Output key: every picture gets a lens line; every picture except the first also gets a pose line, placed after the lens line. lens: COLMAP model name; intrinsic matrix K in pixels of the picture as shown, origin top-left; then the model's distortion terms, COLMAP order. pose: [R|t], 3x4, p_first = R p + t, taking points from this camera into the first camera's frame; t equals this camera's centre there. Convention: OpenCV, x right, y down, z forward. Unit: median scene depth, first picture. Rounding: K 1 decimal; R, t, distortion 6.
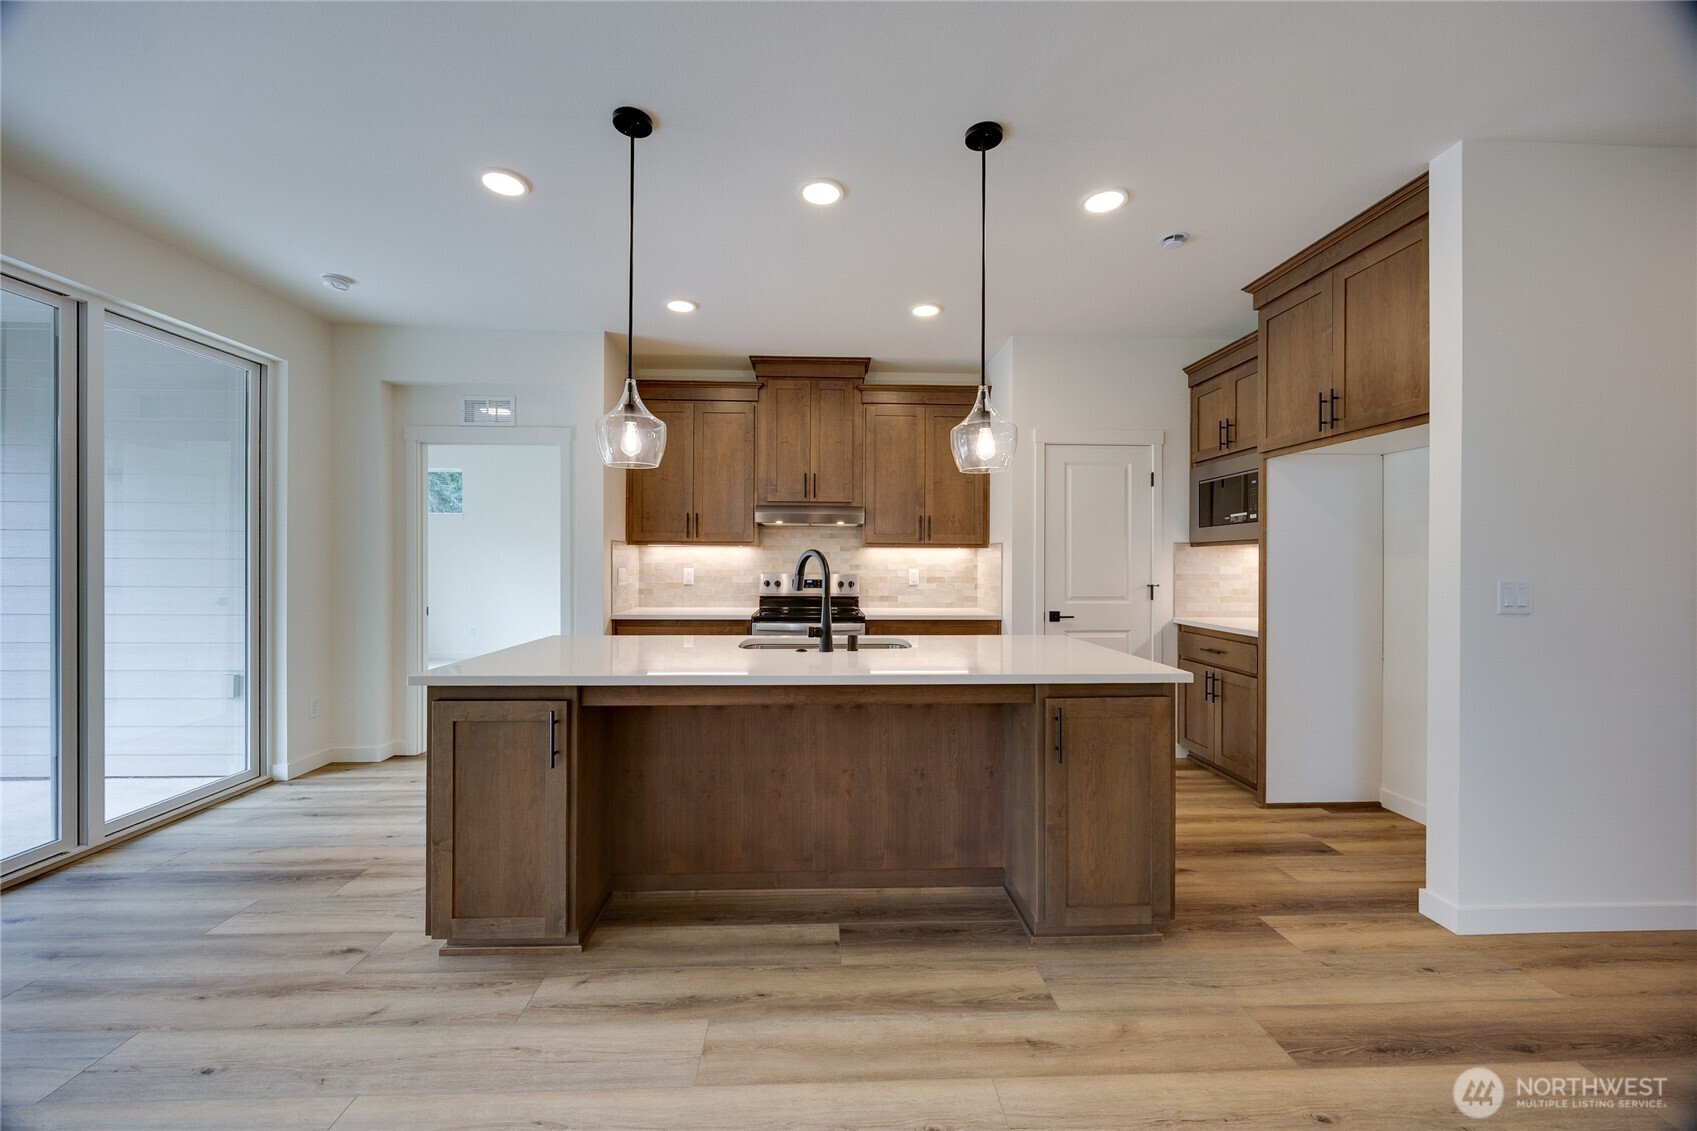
lens RADIAL K [[641.4, 0, 843.6], [0, 641.4, 562.7], [0, 0, 1]] dist [-0.002923, 0.000360]
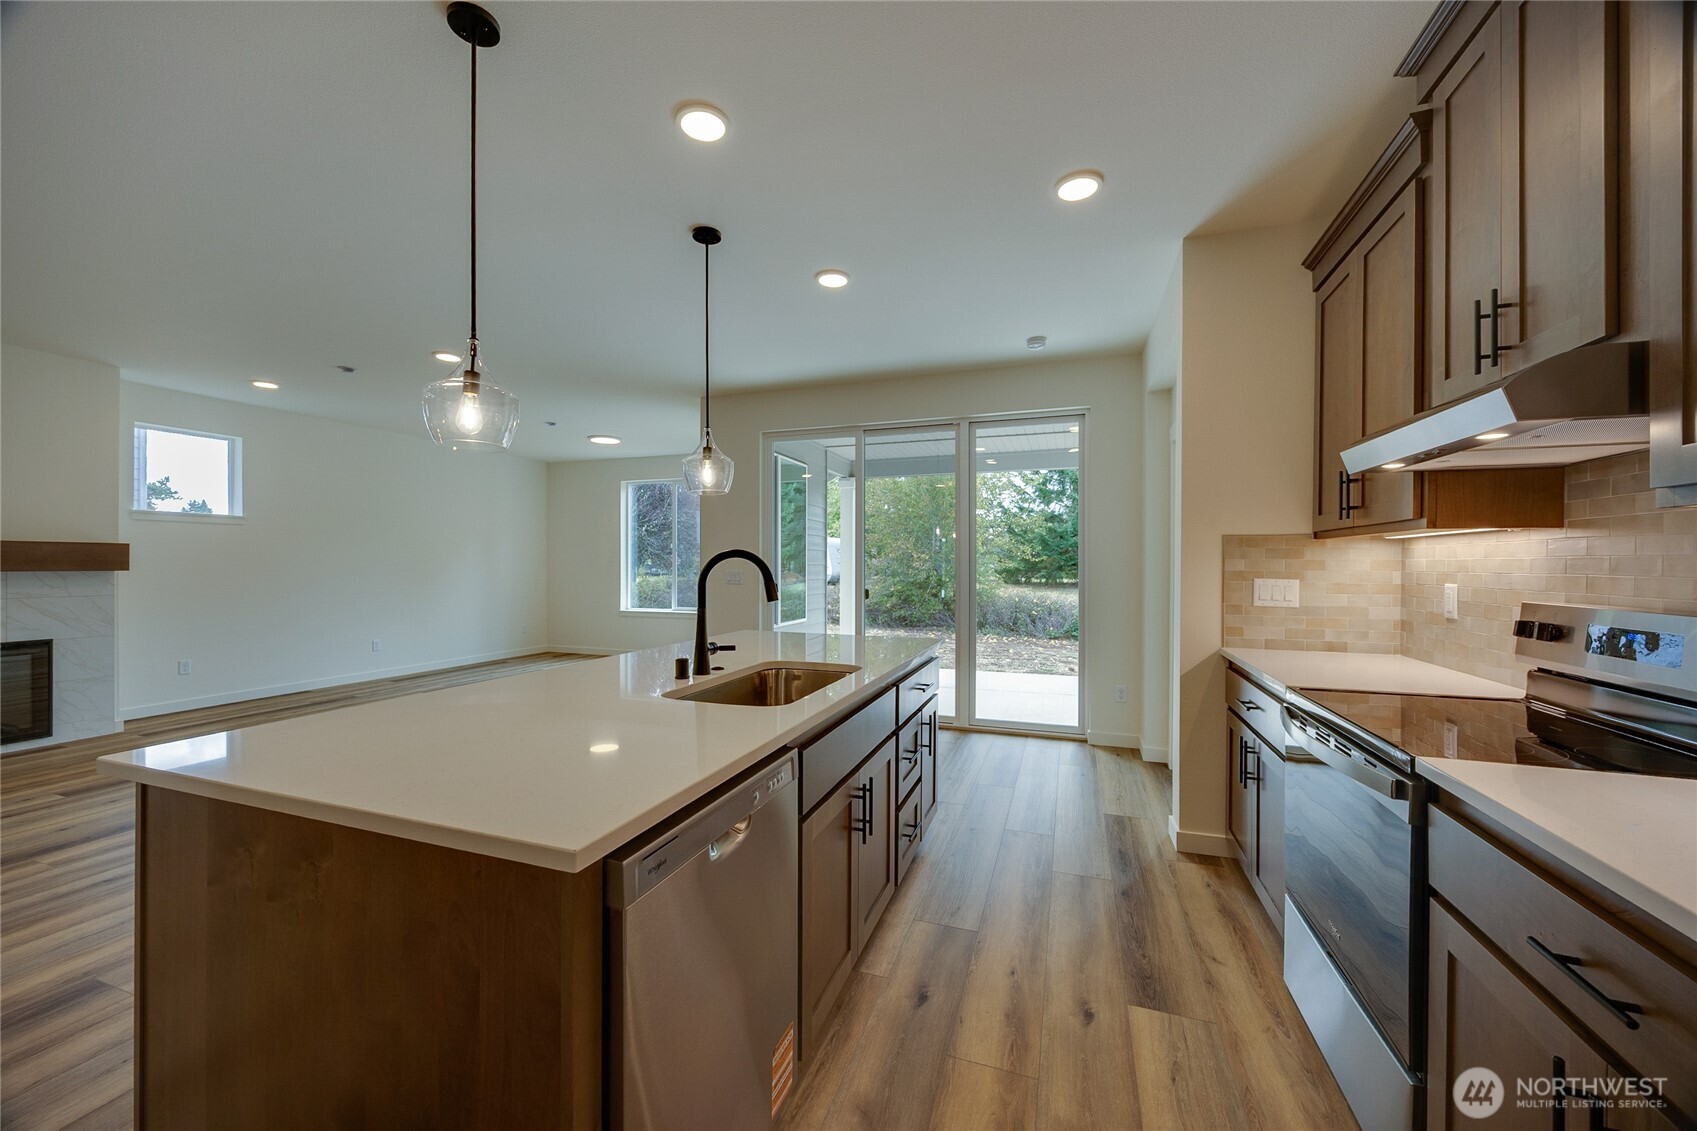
lens RADIAL K [[641.4, 0, 841.0], [0, 641.4, 567.7], [0, 0, 1]] dist [-0.002923, 0.000360]
pose [[-0.378136, -0.000968, -0.925749, 0.467877], [-0.006757, 0.999976, 0.001714, -0.000652], [0.925725, 0.006904, -0.378134, 1.038823]]
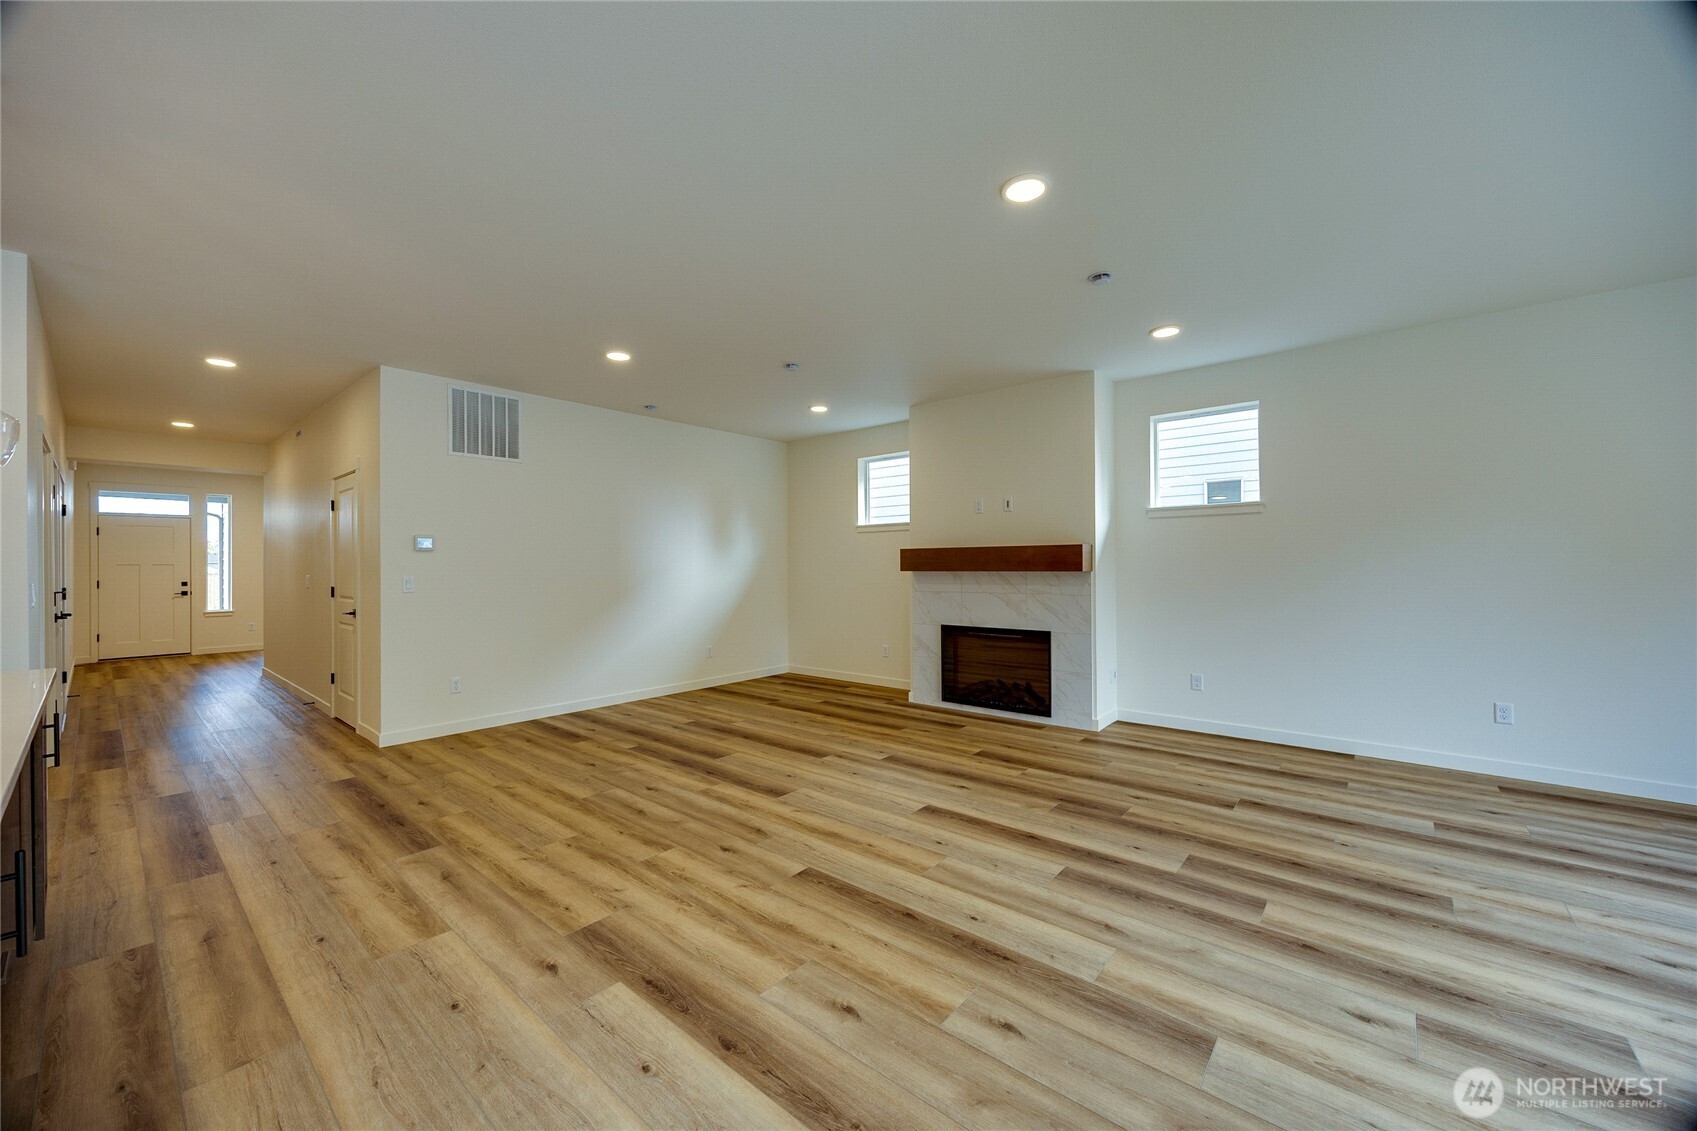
lens RADIAL K [[641.4, 0, 842.2], [0, 641.4, 563.4], [0, 0, 1]] dist [-0.002923, 0.000360]
pose [[-0.730464, 0.002434, 0.682947, -0.720166], [0.005752, 0.999980, 0.002588, -0.005193], [-0.682927, 0.005818, -0.730464, 0.497585]]
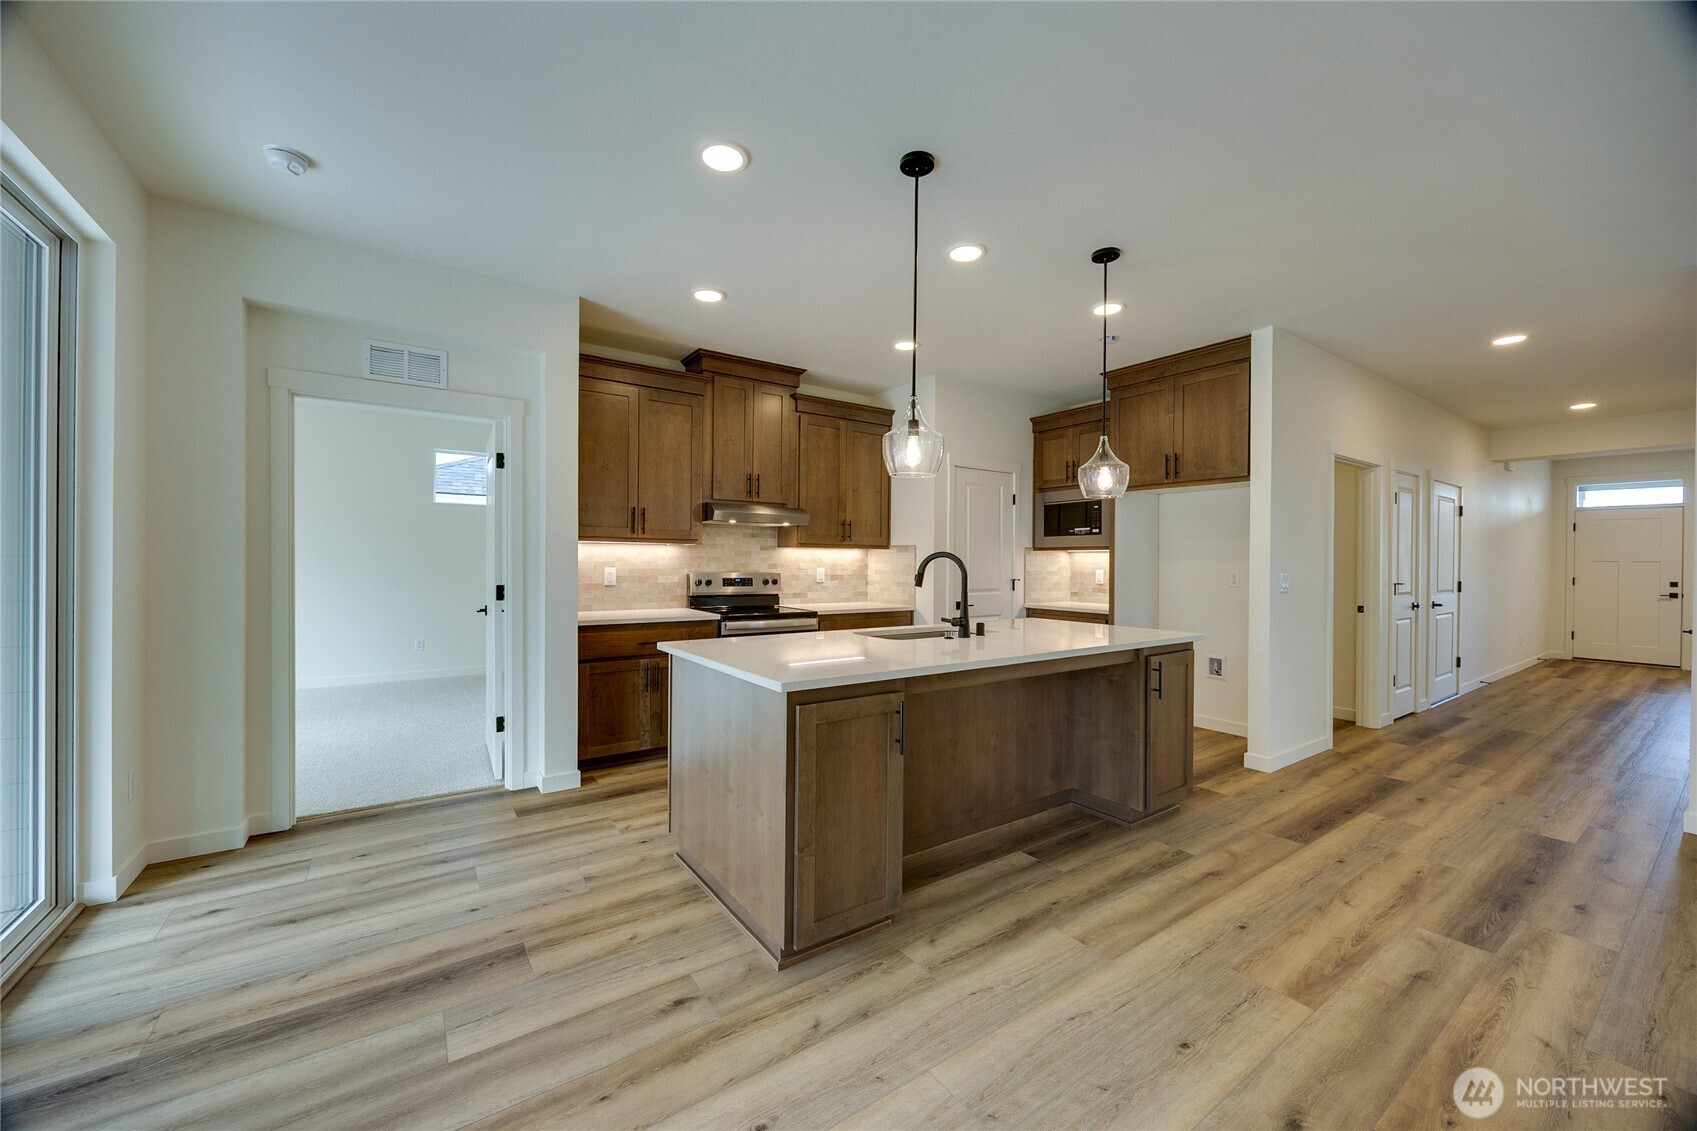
lens RADIAL K [[641.4, 0, 843.0], [0, 641.4, 564.4], [0, 0, 1]] dist [-0.002923, 0.000360]
pose [[0.846840, 0.000014, 0.531848, -0.601221], [-0.003729, 0.999976, 0.005912, -0.002862], [-0.531835, -0.006990, 0.846819, 0.077239]]
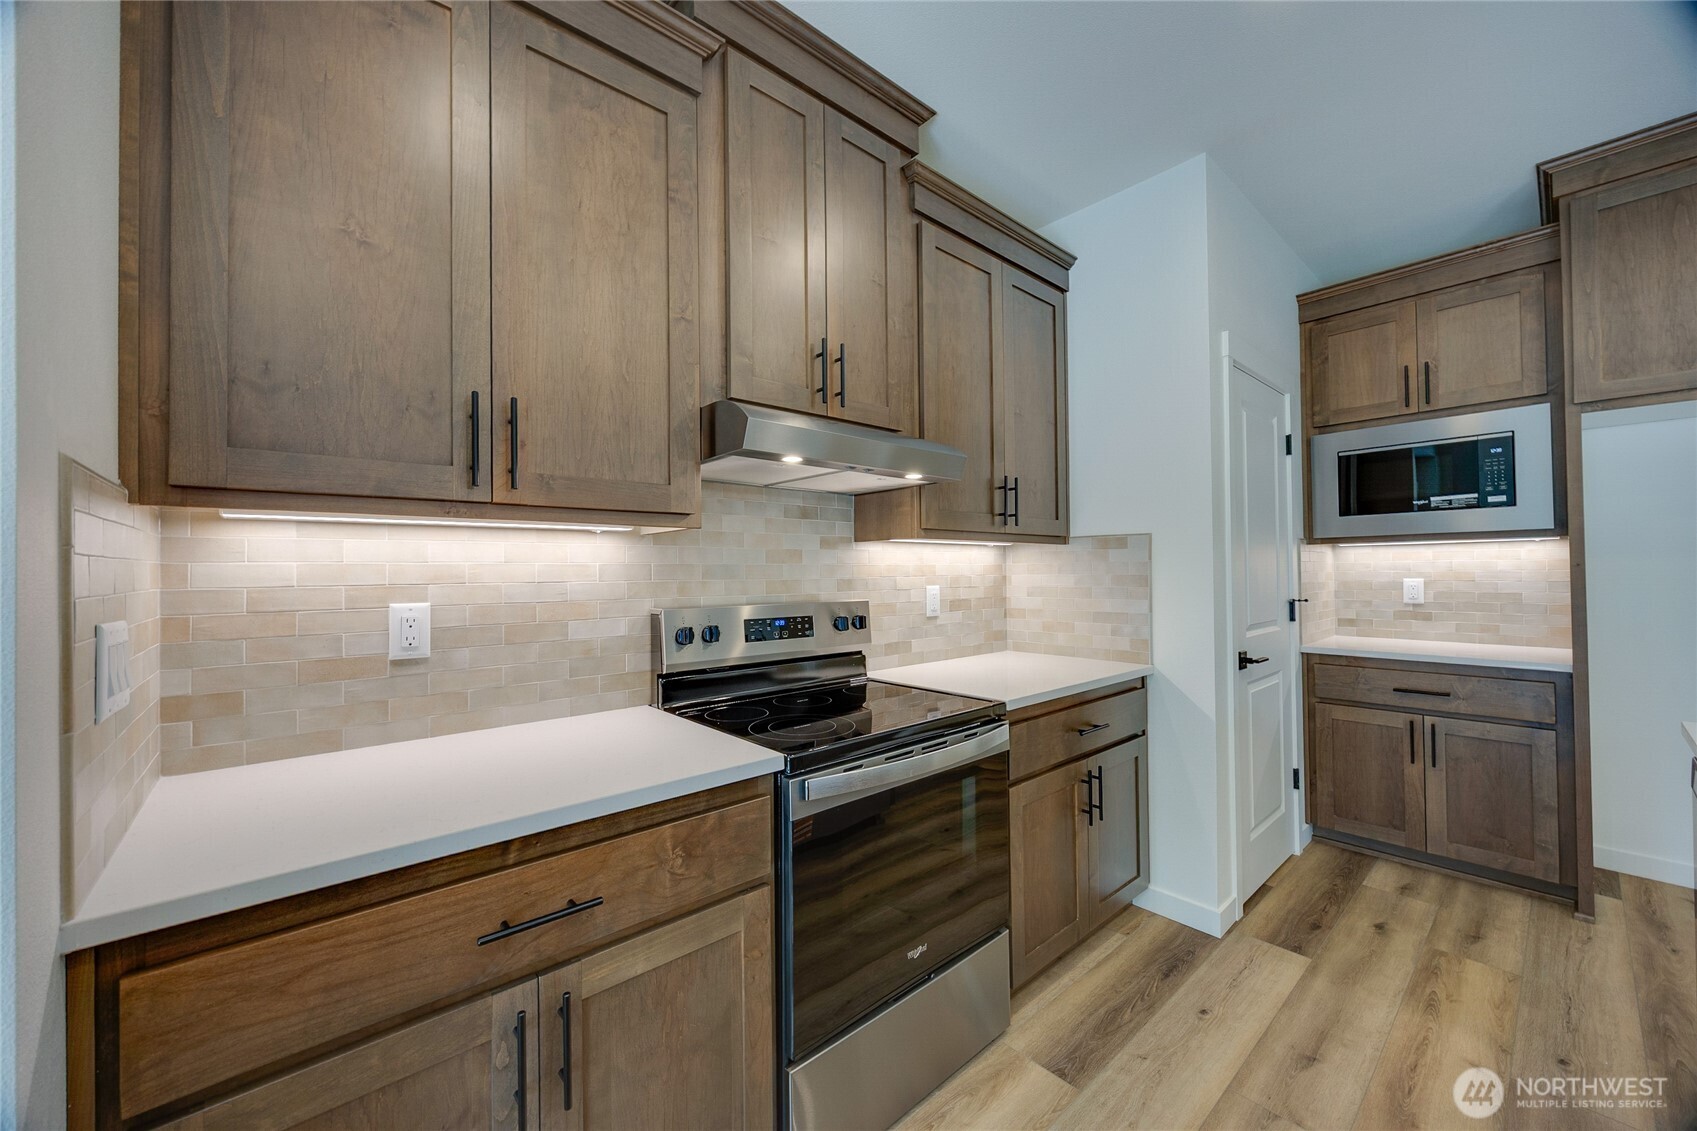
lens RADIAL K [[641.4, 0, 842.9], [0, 641.4, 564.9], [0, 0, 1]] dist [-0.002923, 0.000360]
pose [[0.779038, -0.004636, 0.626959, -0.364519], [0.015935, 0.999796, -0.012406, -0.001788], [-0.626774, 0.019655, 0.778953, 0.887409]]
